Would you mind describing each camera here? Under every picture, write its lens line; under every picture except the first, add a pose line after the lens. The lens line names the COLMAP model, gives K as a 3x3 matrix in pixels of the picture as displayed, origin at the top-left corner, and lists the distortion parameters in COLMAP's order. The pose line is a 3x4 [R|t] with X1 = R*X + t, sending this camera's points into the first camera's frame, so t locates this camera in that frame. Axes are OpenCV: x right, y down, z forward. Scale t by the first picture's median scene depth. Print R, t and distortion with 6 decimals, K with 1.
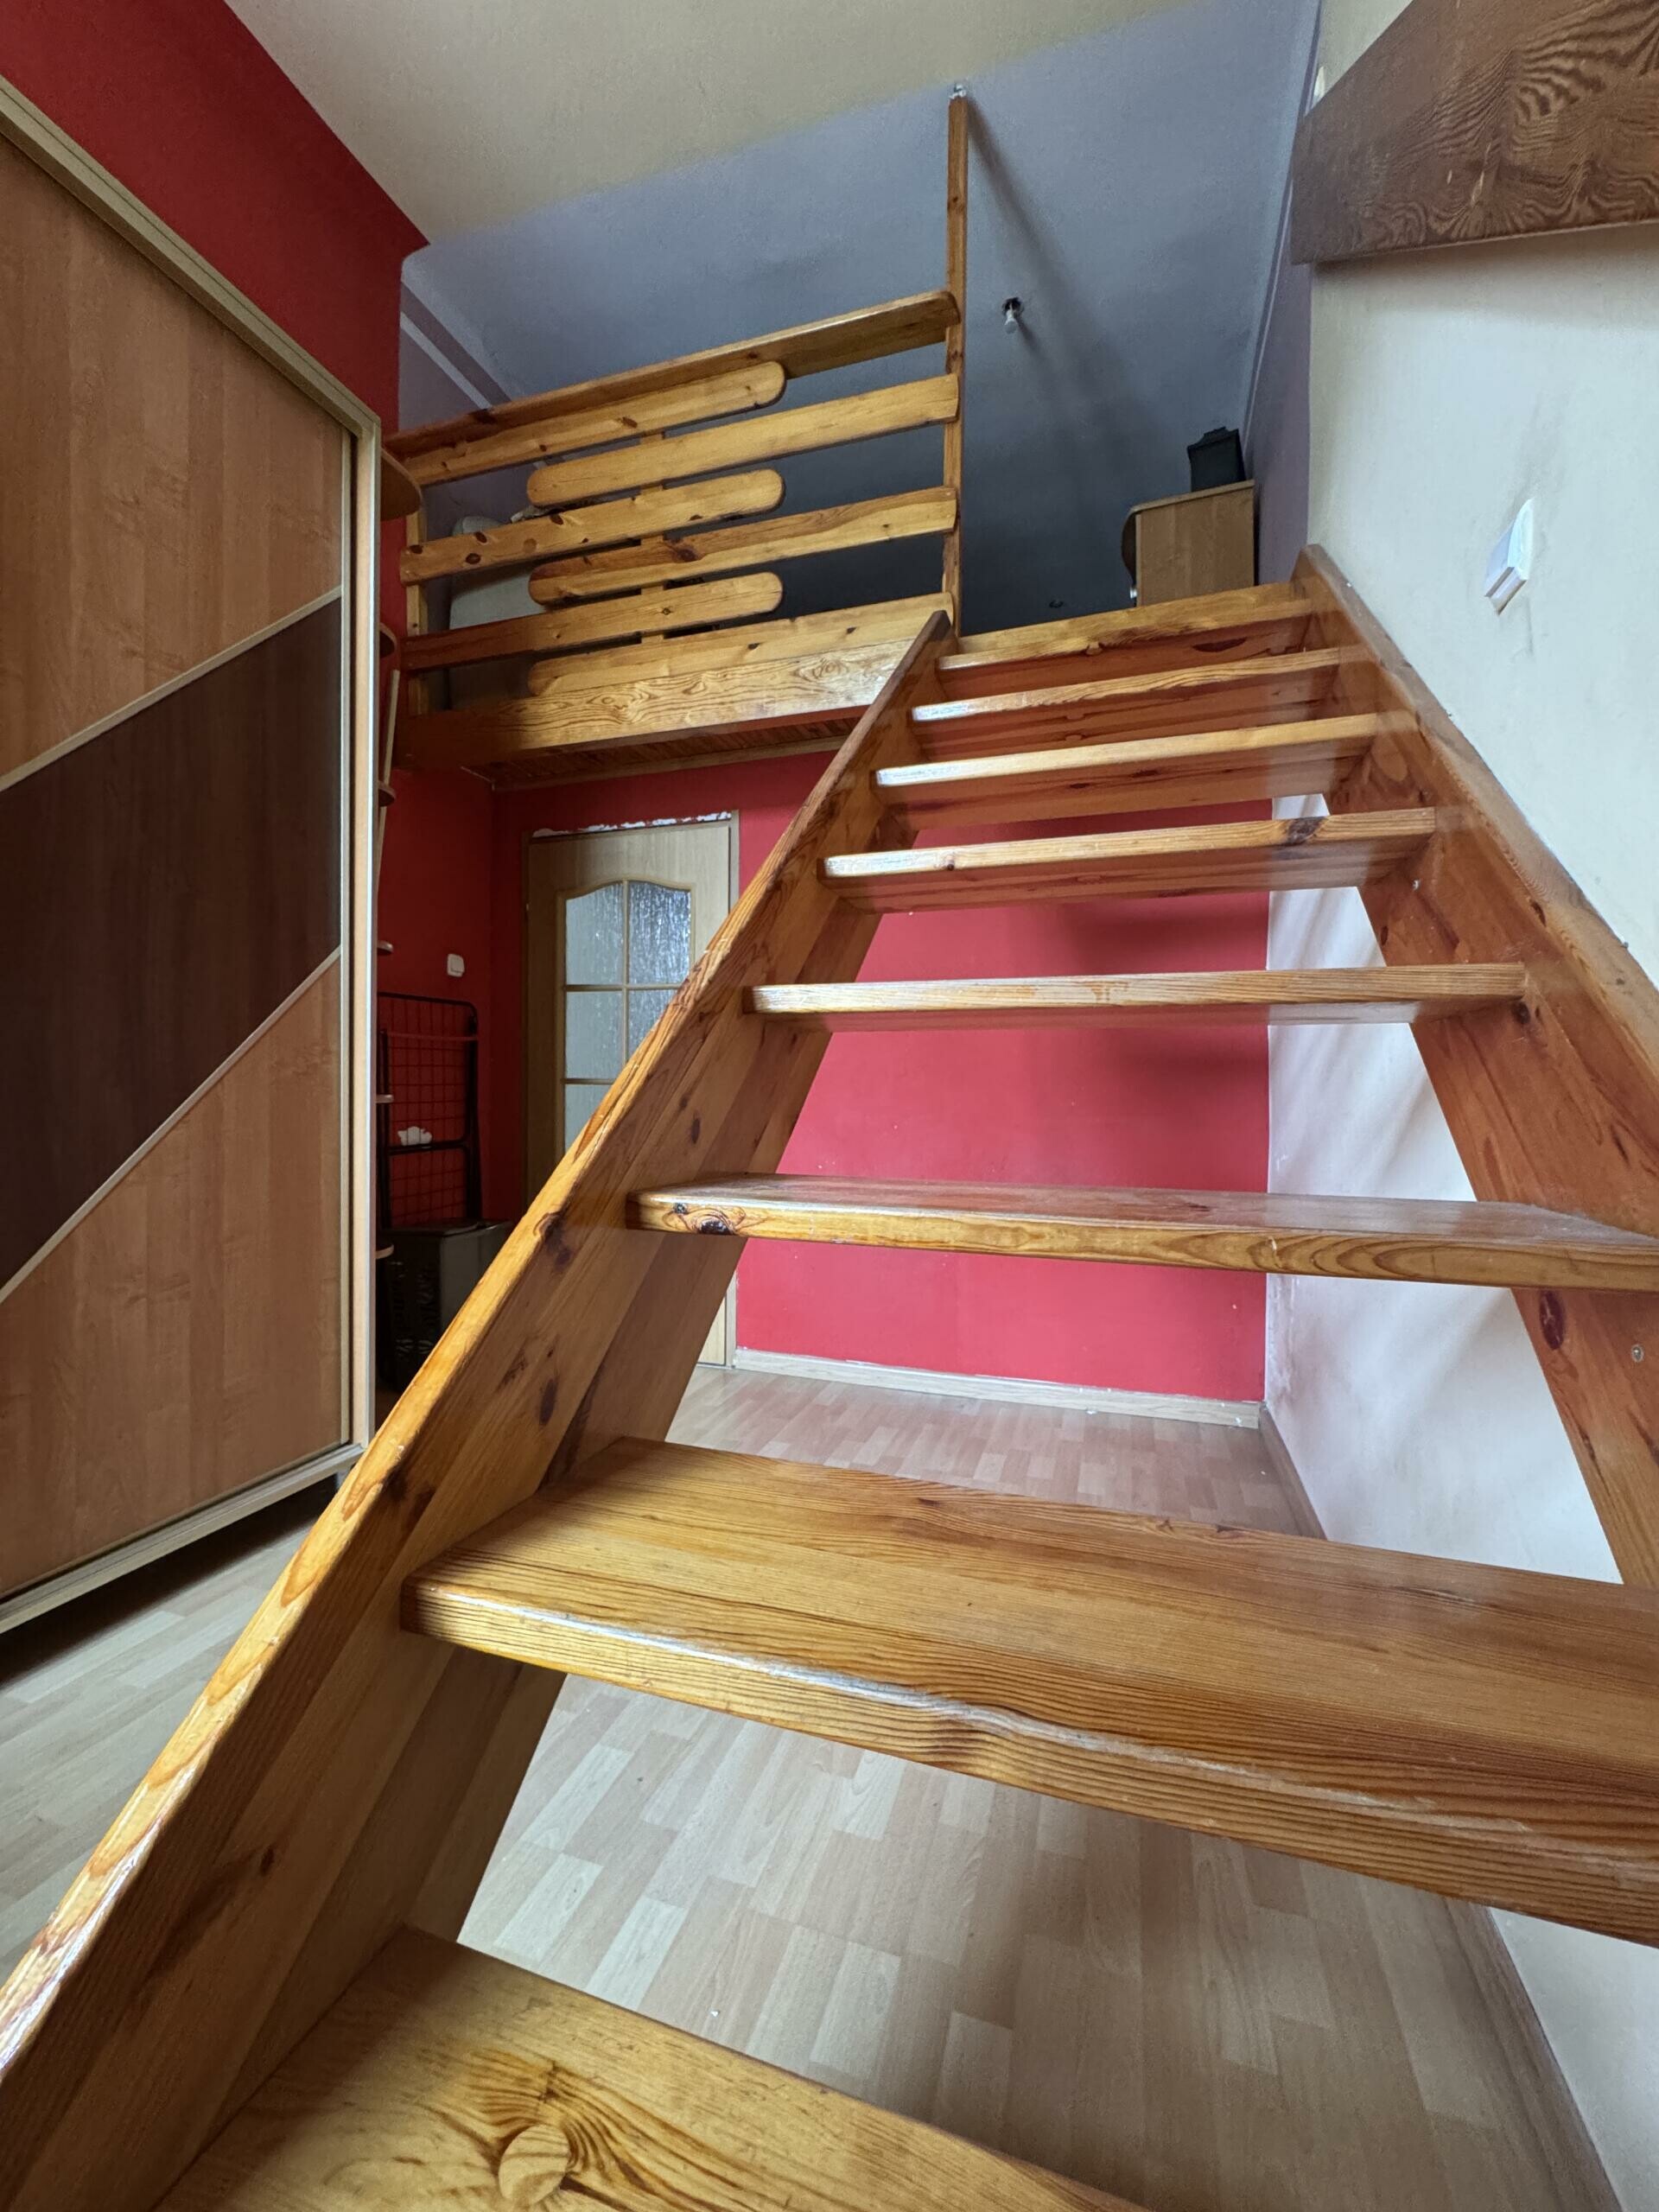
lens RADIAL K [[887.4, 0, 832.0], [0, 887.4, 1103.9], [0, 0, 1]] dist [-0.004683, -0.000719]
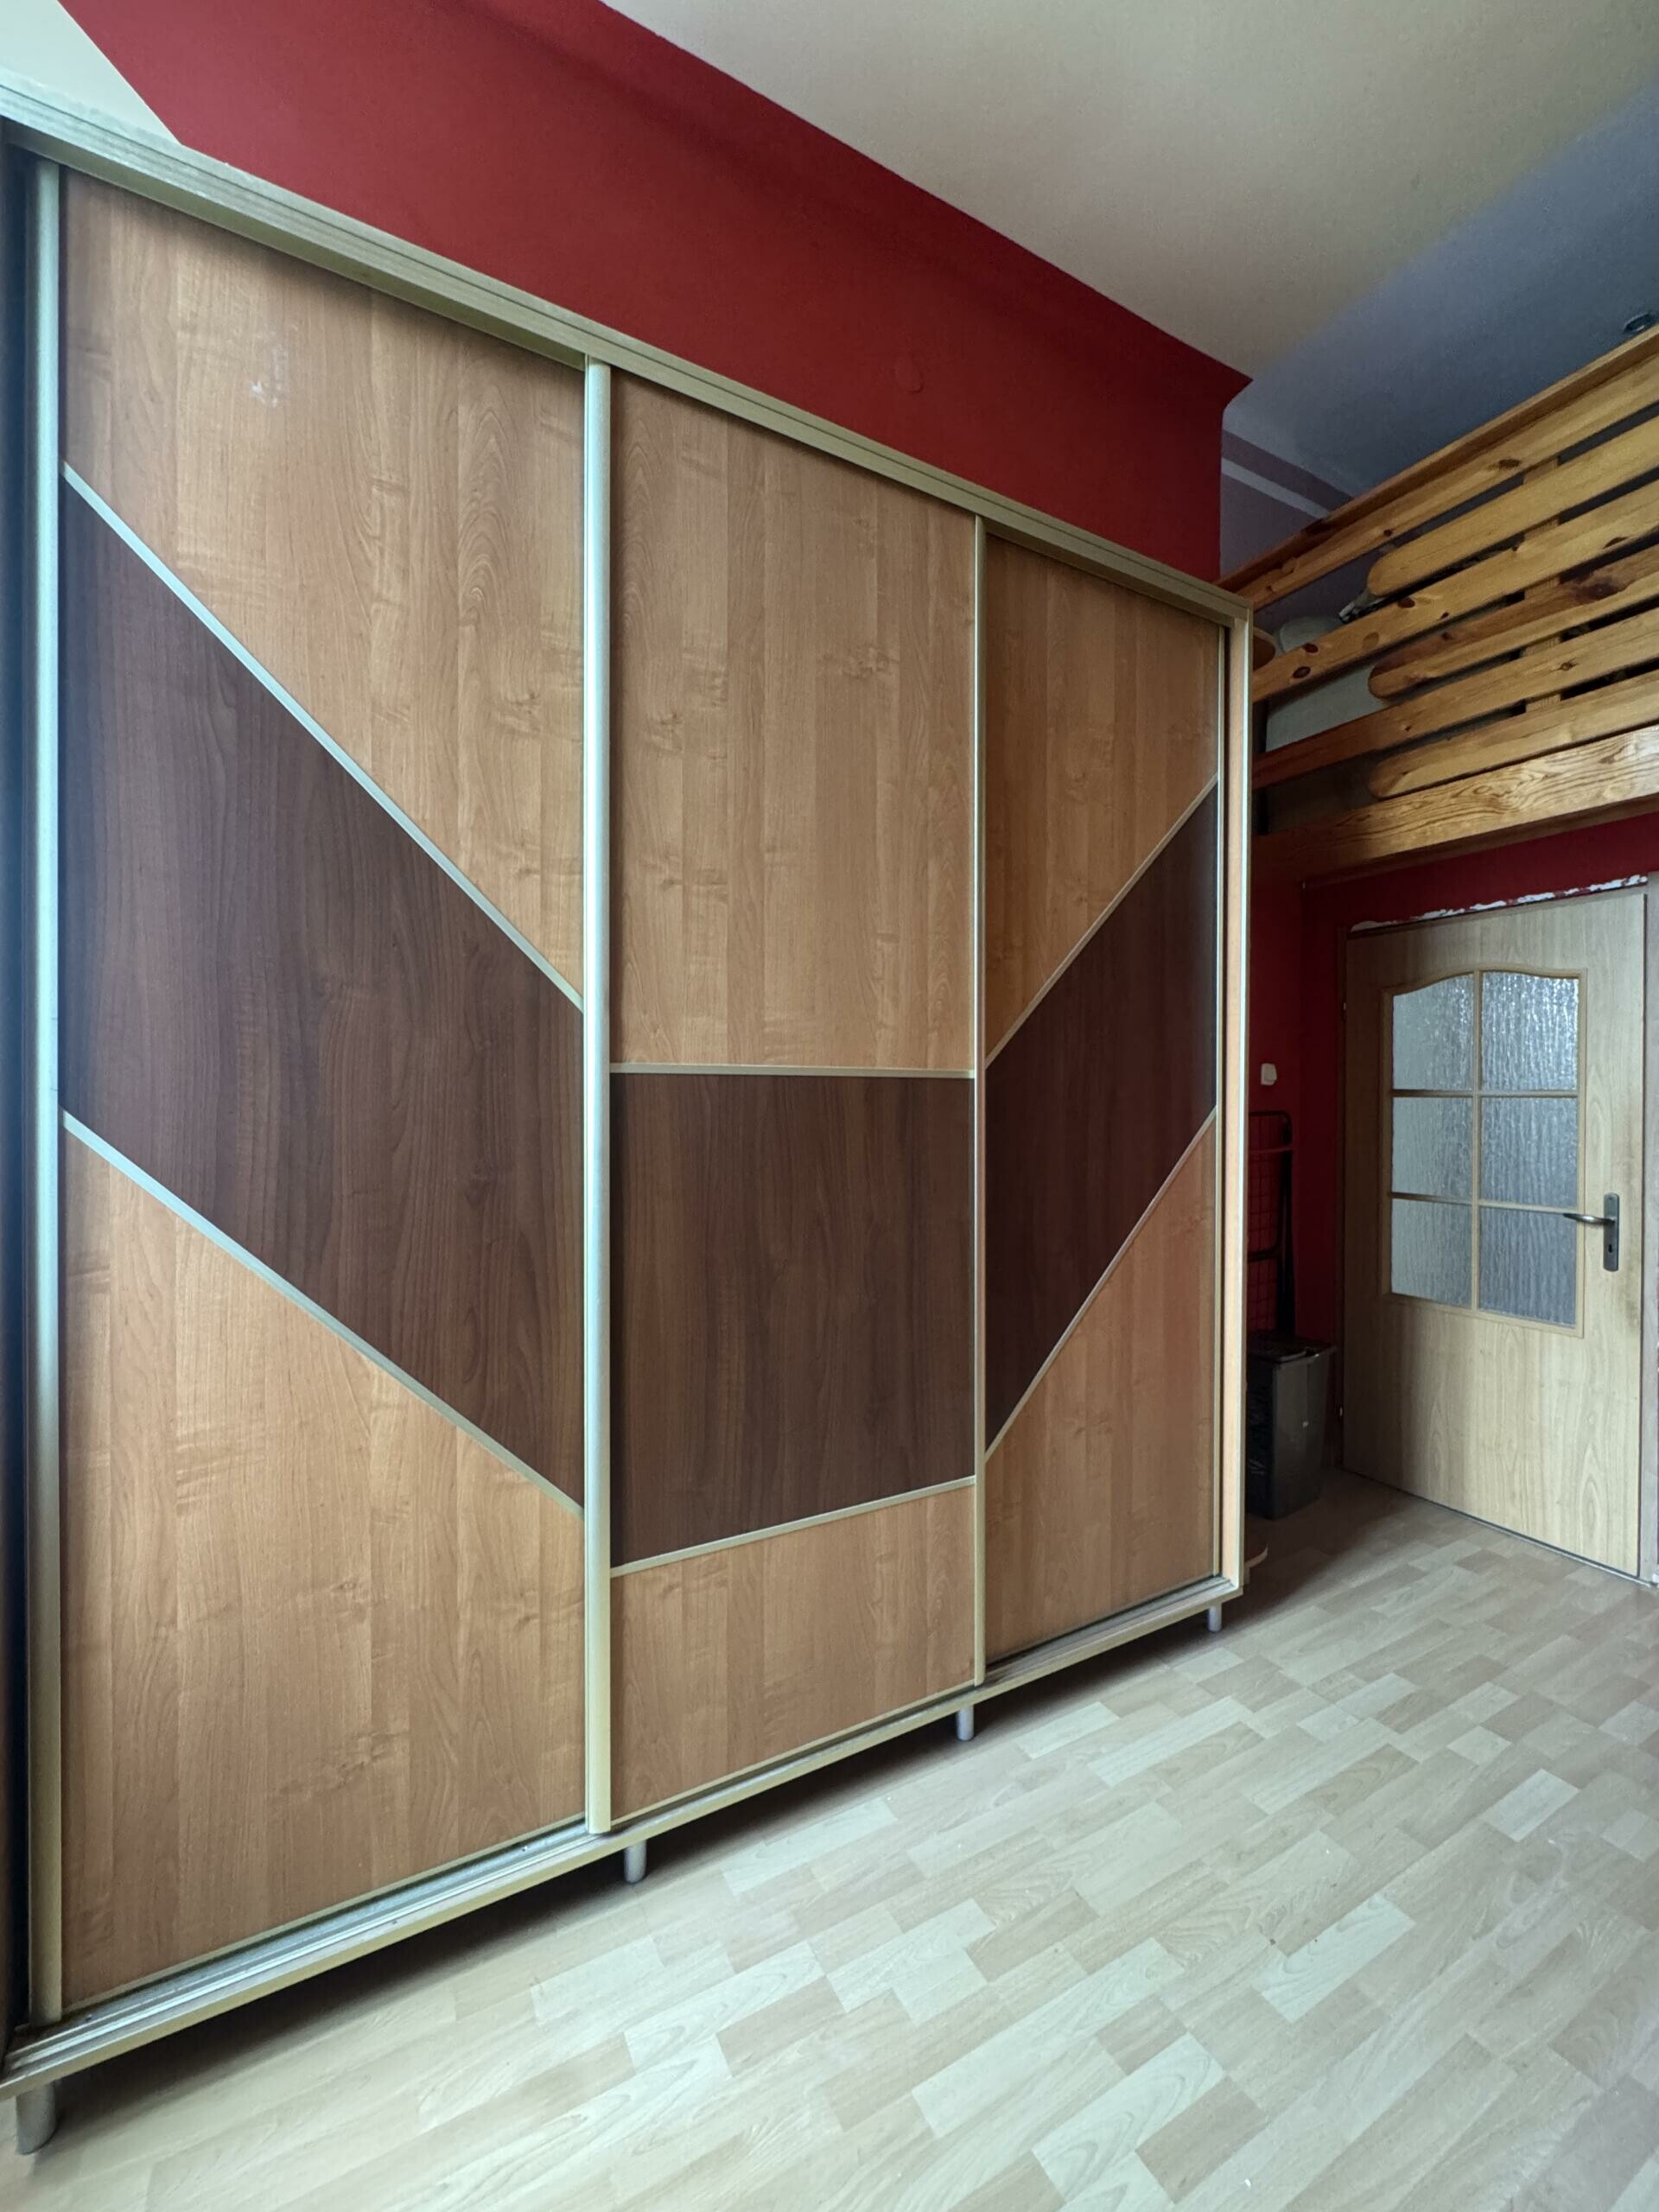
lens RADIAL K [[887.4, 0, 824.9], [0, 887.4, 1103.0], [0, 0, 1]] dist [-0.004683, -0.000719]
pose [[0.730472, -0.003185, -0.682935, -0.128398], [-0.007736, 0.999886, -0.012938, -0.126246], [0.682898, 0.014734, 0.730365, -0.077256]]
